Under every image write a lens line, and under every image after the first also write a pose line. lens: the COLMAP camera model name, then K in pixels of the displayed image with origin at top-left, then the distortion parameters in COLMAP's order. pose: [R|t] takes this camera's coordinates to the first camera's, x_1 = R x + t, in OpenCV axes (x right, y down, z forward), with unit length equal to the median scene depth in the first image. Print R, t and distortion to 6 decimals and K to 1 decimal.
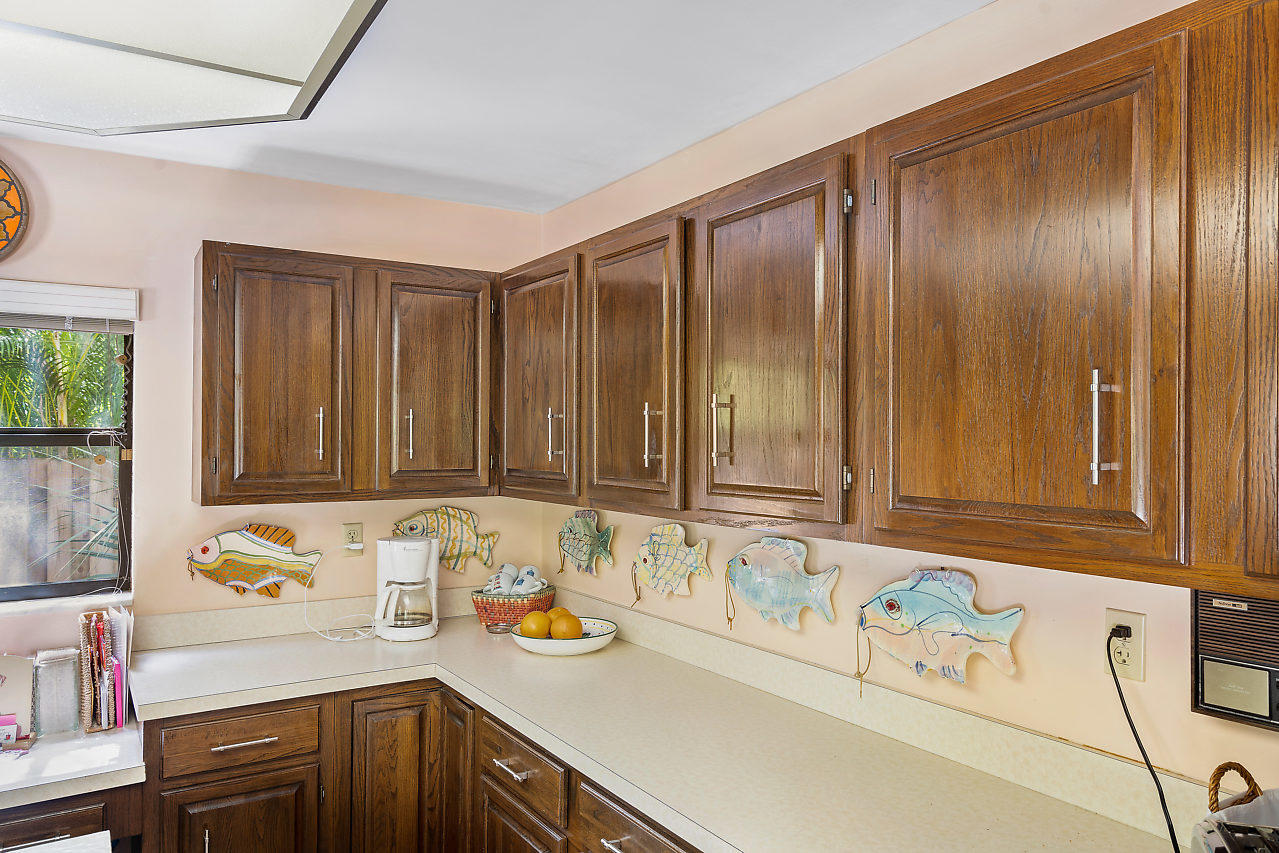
lens RADIAL K [[894.0, 0, 639.5], [0, 894.0, 426.5], [0, 0, 1]] dist [0.017601, -0.002864]
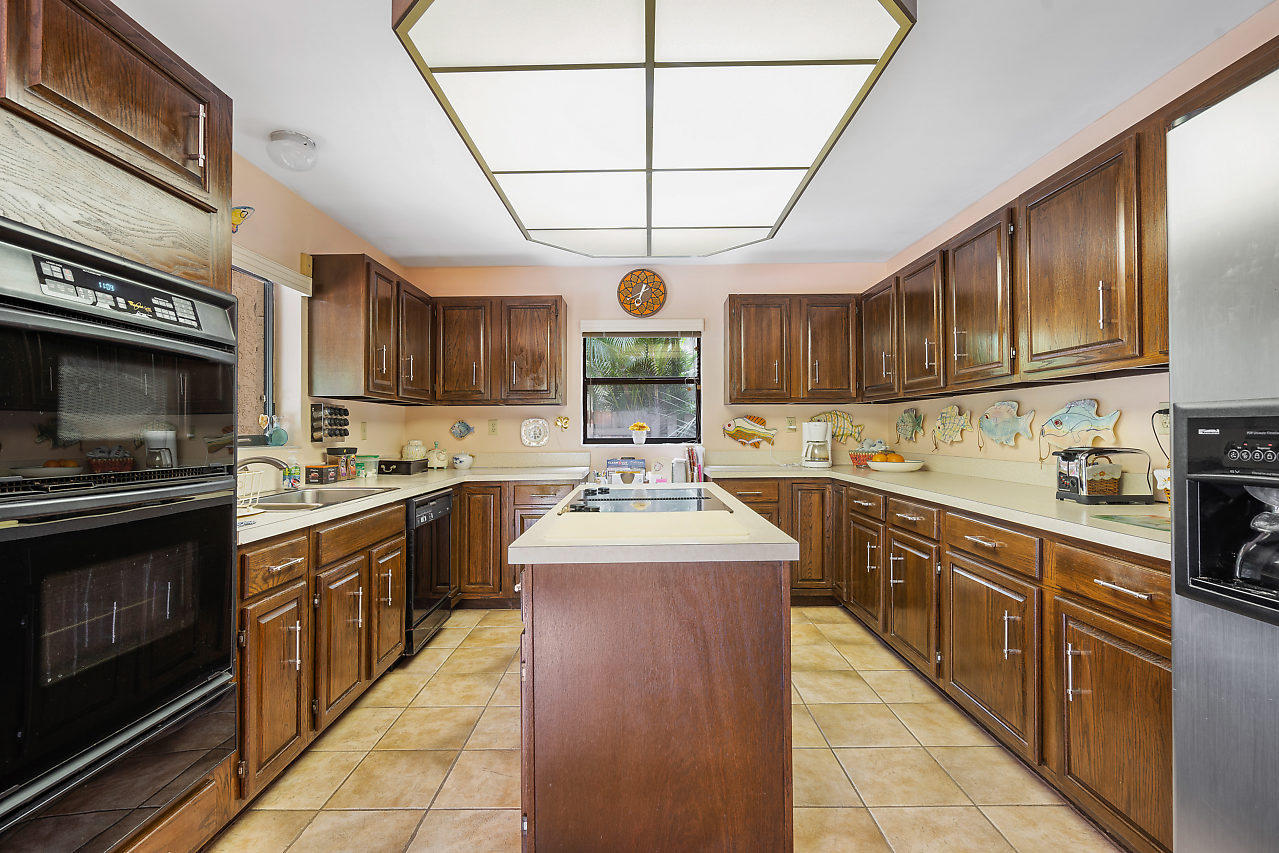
lens RADIAL K [[570.2, 0, 620.9], [0, 570.2, 406.3], [0, 0, 1]] dist [-0.001410, 0.000425]
pose [[0.826627, -0.019658, -0.562407, 0.136401], [0.004090, 0.999573, -0.028928, 0.139863], [0.562736, 0.021613, 0.826354, -0.437045]]
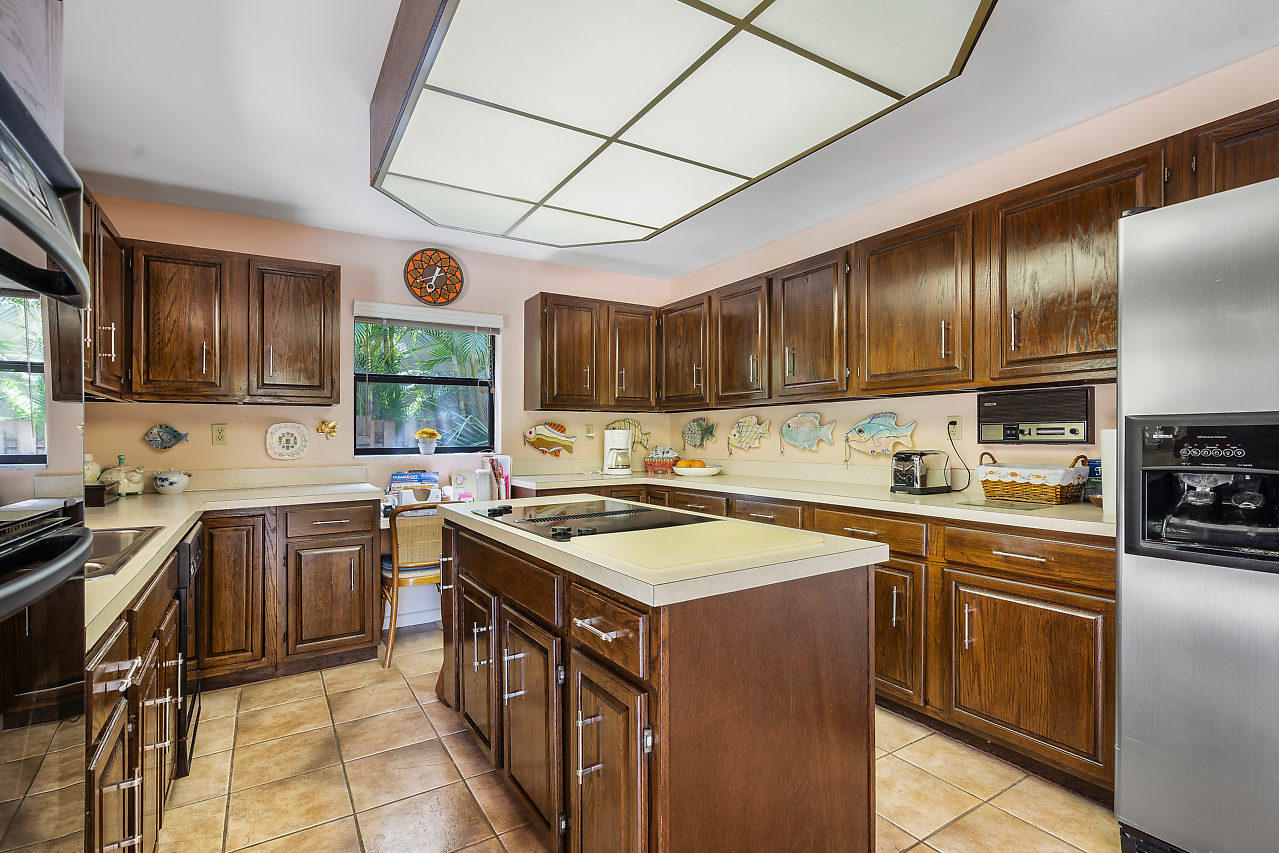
lens RADIAL K [[592.7, 0, 608.2], [0, 592.7, 423.2], [0, 0, 1]] dist [-0.002402, 0.000176]
pose [[0.999119, 0.001417, -0.041943, -0.249715], [-0.001974, 0.999911, -0.013227, 0.143413], [0.041920, 0.013298, 0.999032, -0.483210]]
